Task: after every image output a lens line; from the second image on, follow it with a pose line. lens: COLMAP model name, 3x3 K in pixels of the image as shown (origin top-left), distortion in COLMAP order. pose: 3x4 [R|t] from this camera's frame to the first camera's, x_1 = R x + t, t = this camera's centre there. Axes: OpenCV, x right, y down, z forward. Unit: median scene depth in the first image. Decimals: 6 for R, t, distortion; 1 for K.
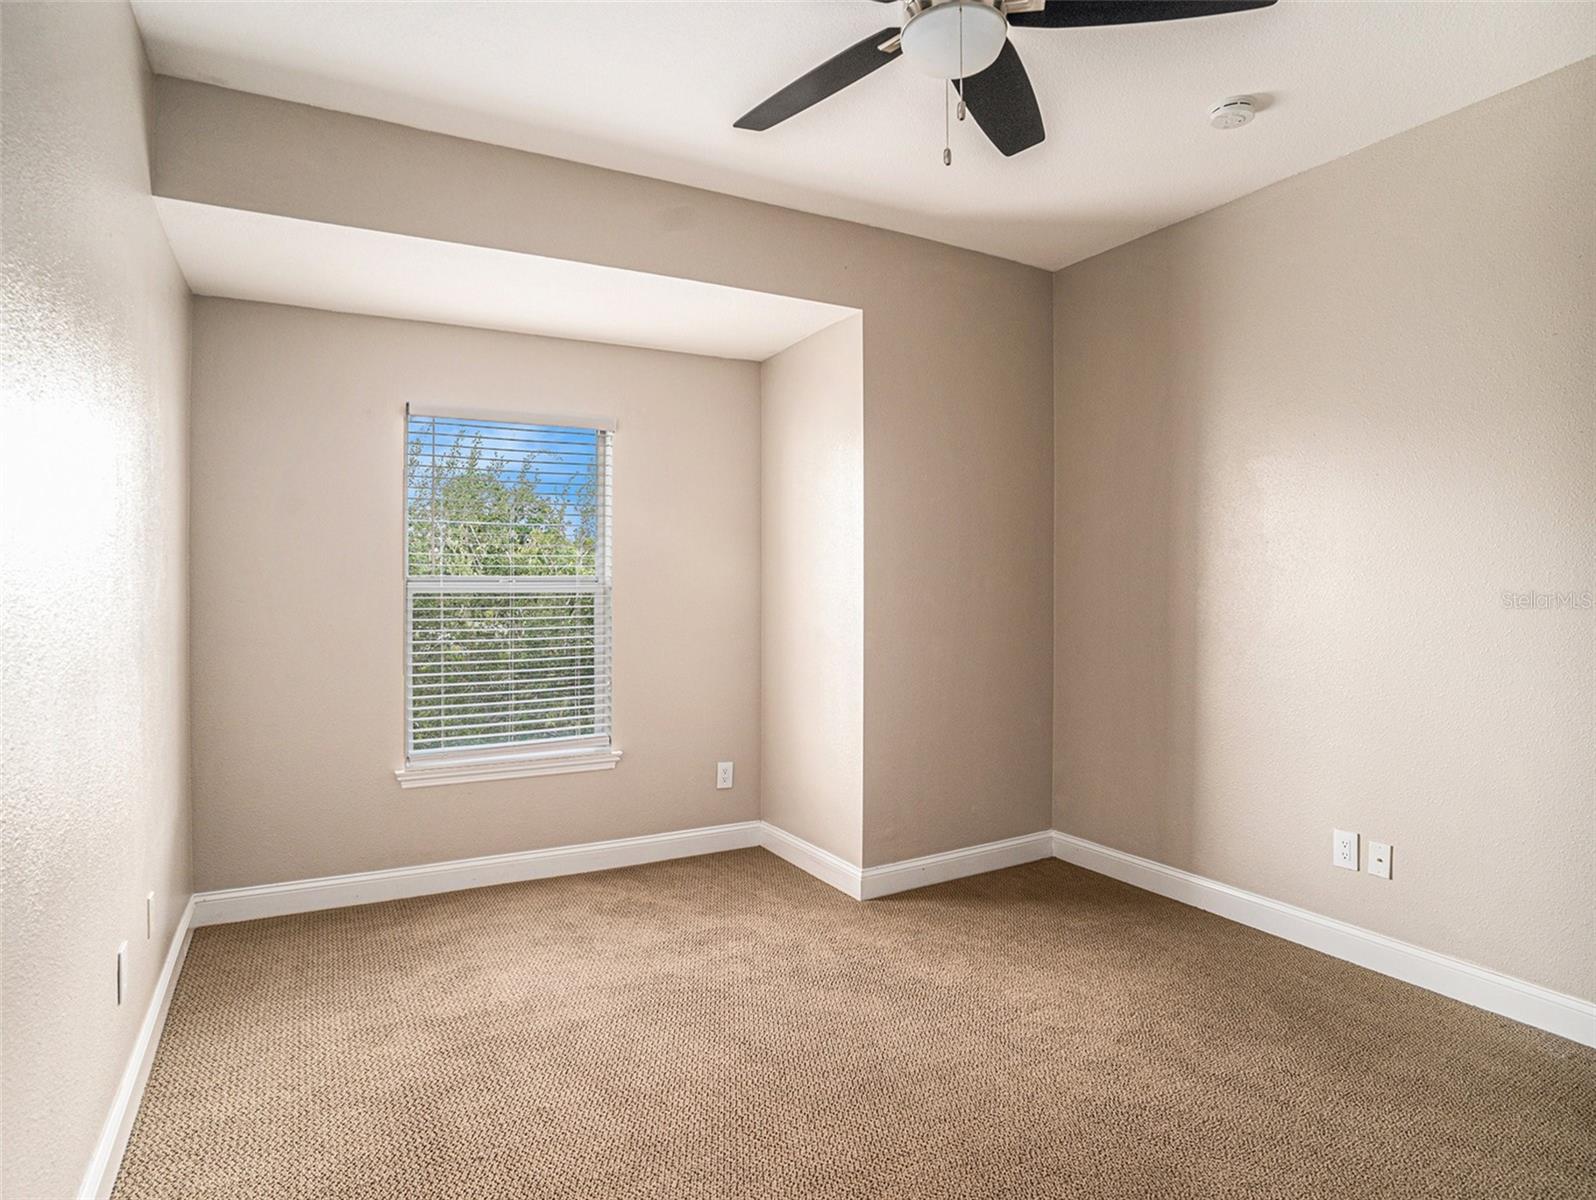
lens RADIAL K [[877.0, 0, 798.0], [0, 877.0, 600.0], [0, 0, 1]] dist [-0.079444, 0.036602]
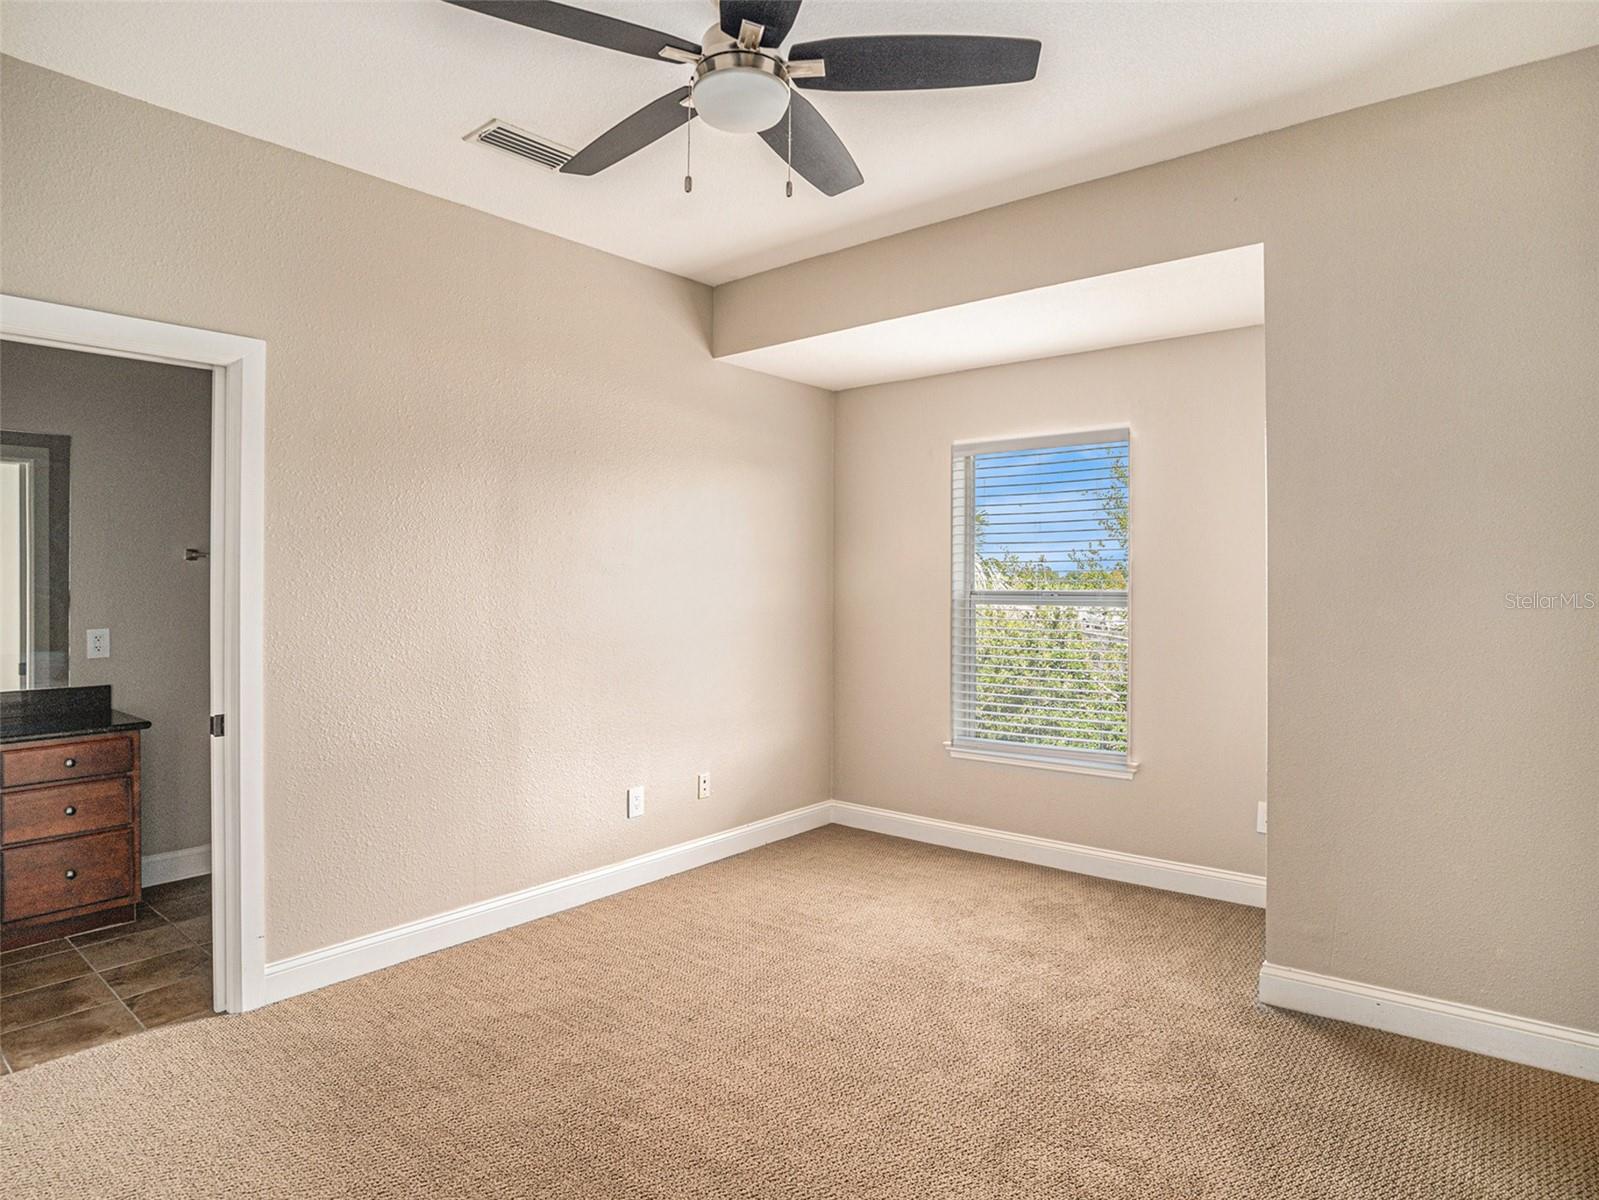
lens RADIAL K [[878.7, 0, 799.5], [0, 878.7, 600.0], [0, 0, 1]] dist [-0.079444, 0.036602]
pose [[0.385578, 0.014115, -0.922567, 0.625973], [-0.011091, 0.999882, 0.010662, -0.015464], [0.922609, 0.006121, 0.385689, 0.337153]]
